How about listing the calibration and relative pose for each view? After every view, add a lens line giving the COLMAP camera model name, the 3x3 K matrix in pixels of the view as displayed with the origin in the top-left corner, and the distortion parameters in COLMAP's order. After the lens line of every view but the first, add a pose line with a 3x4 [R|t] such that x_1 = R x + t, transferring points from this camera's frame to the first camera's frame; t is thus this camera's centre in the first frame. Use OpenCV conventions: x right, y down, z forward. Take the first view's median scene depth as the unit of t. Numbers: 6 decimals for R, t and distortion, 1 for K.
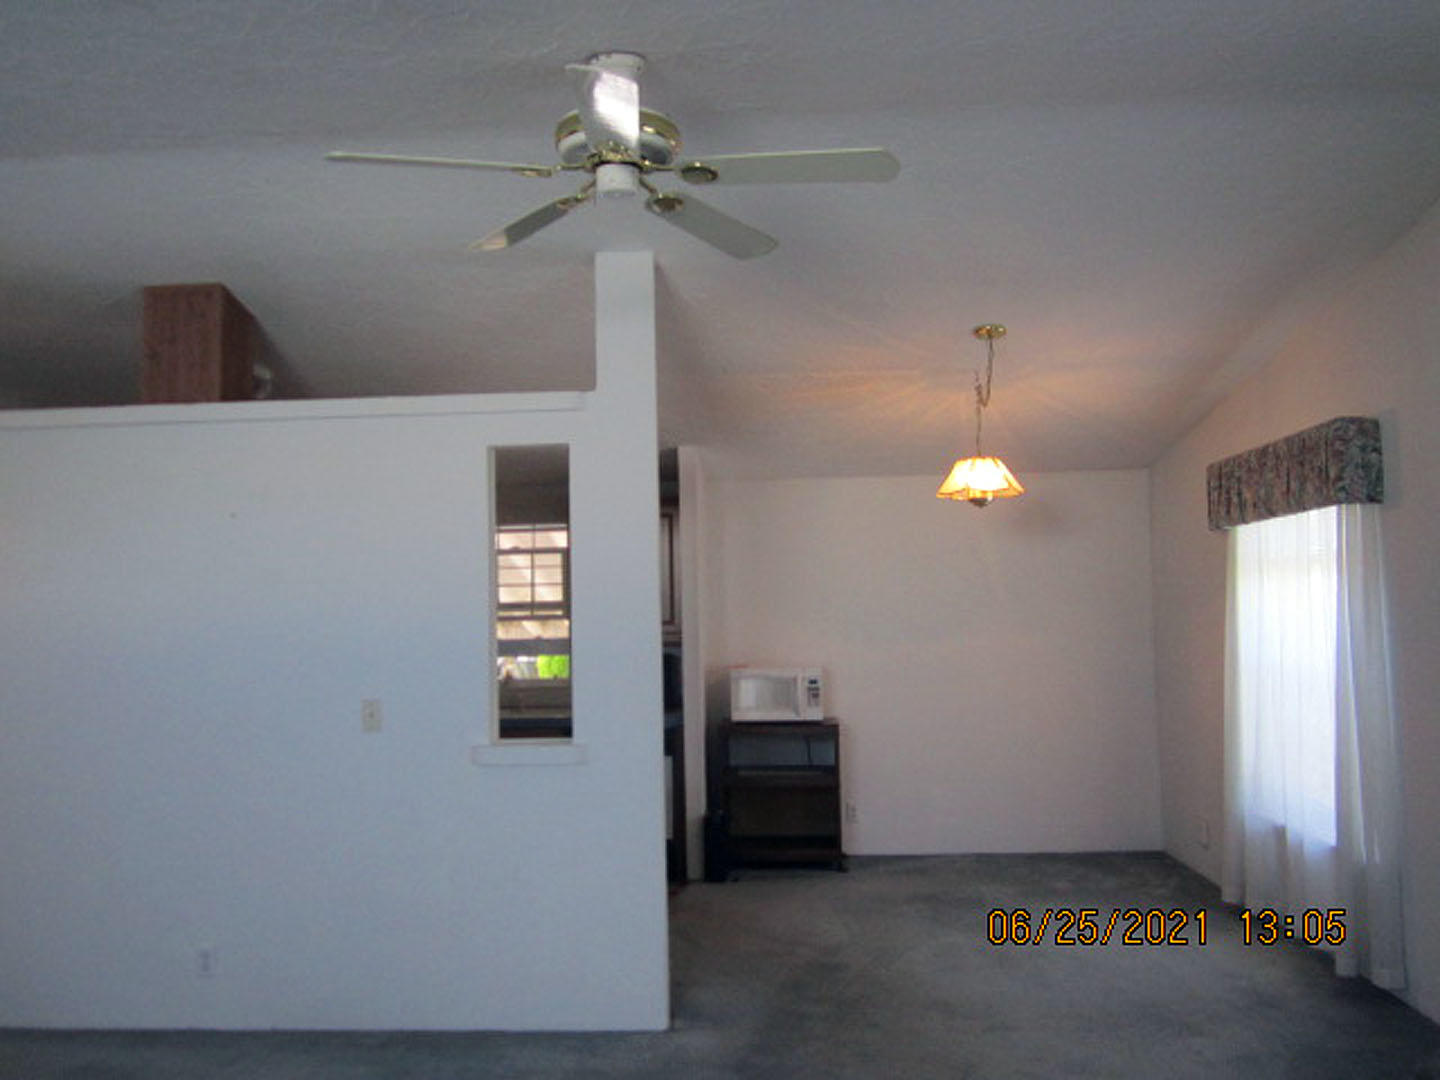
lens RADIAL K [[1199.0, 0, 713.4], [0, 1199.0, 540.9], [0, 0, 1]] dist [-0.037682, 0.006184]
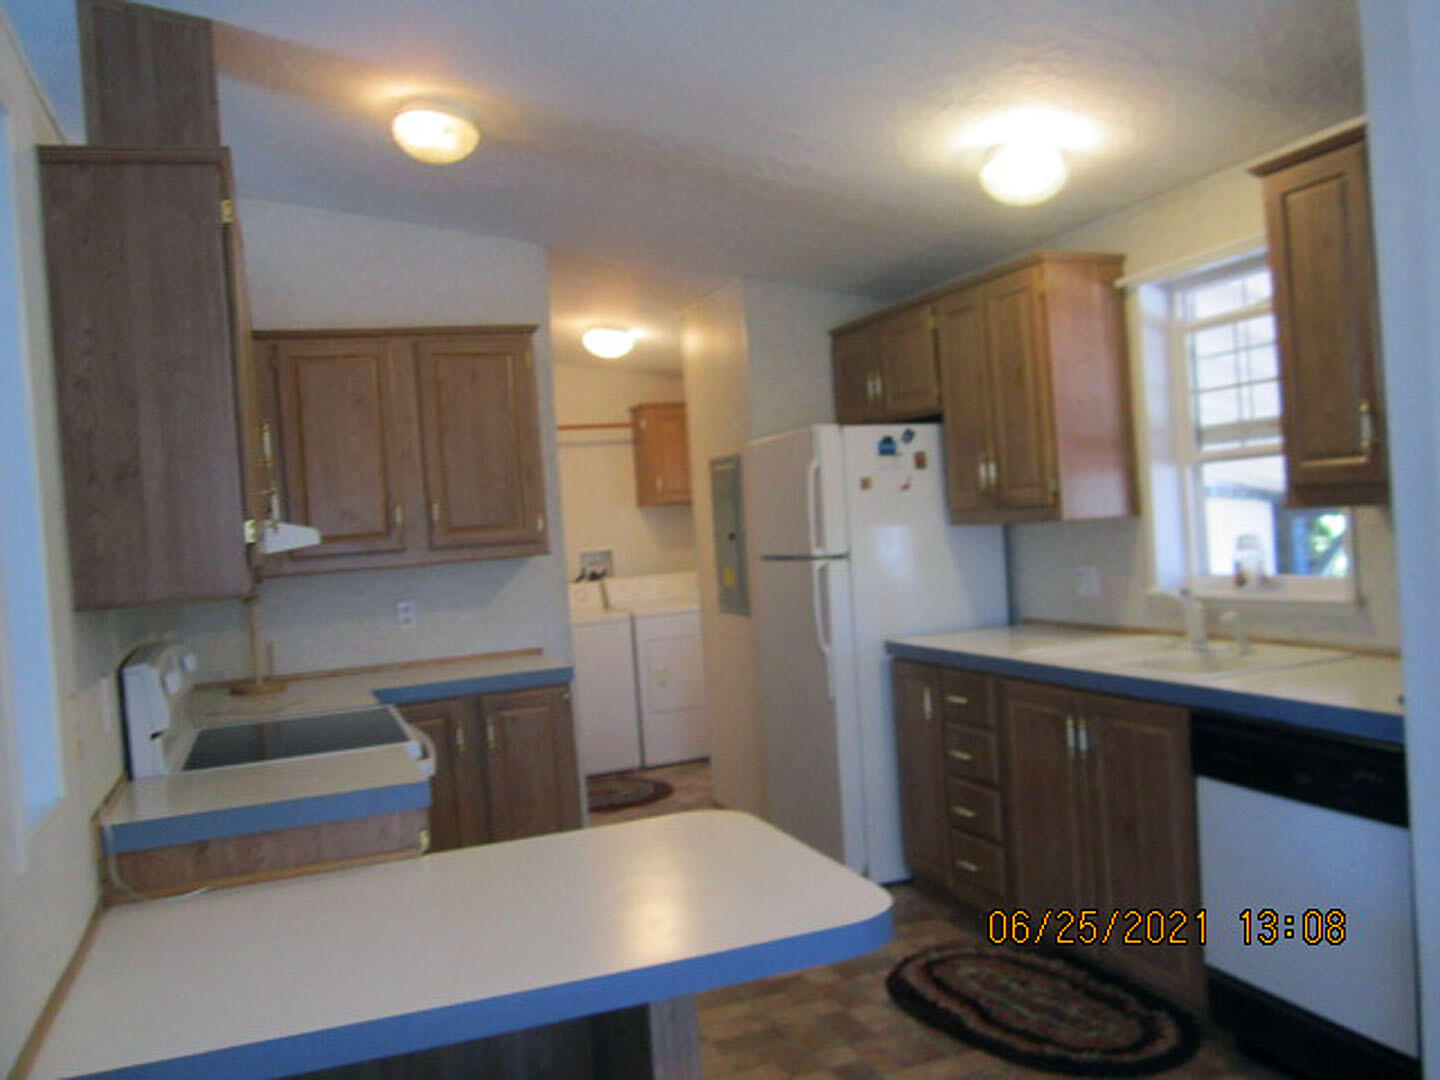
lens RADIAL K [[1199.0, 0, 717.7], [0, 1199.0, 543.6], [0, 0, 1]] dist [-0.037682, 0.006184]
pose [[0.403782, 0.004831, -0.914842, 0.201350], [0.123687, 0.990517, 0.059822, 0.047495], [0.906456, -0.137309, 0.399355, 0.644988]]
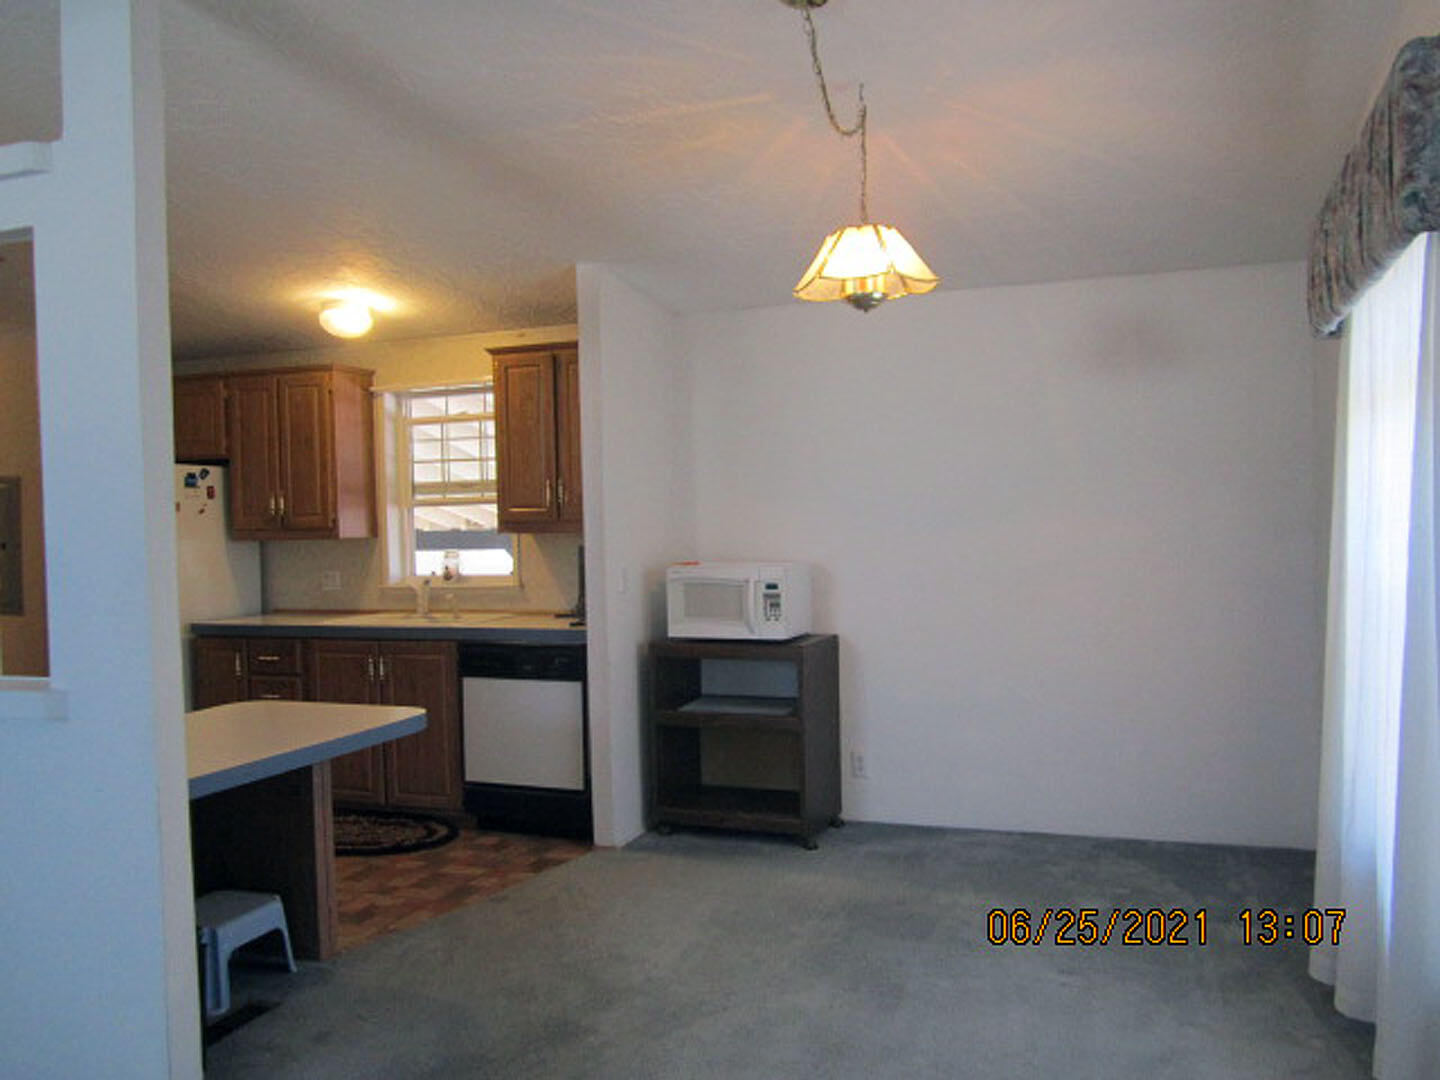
lens RADIAL K [[1199.0, 0, 726.5], [0, 1199.0, 543.0], [0, 0, 1]] dist [-0.037682, 0.006184]
pose [[0.955118, -0.001405, -0.296222, 0.269651], [0.029925, 0.995331, 0.091766, 0.025217], [0.294710, -0.096512, 0.950700, 0.312825]]
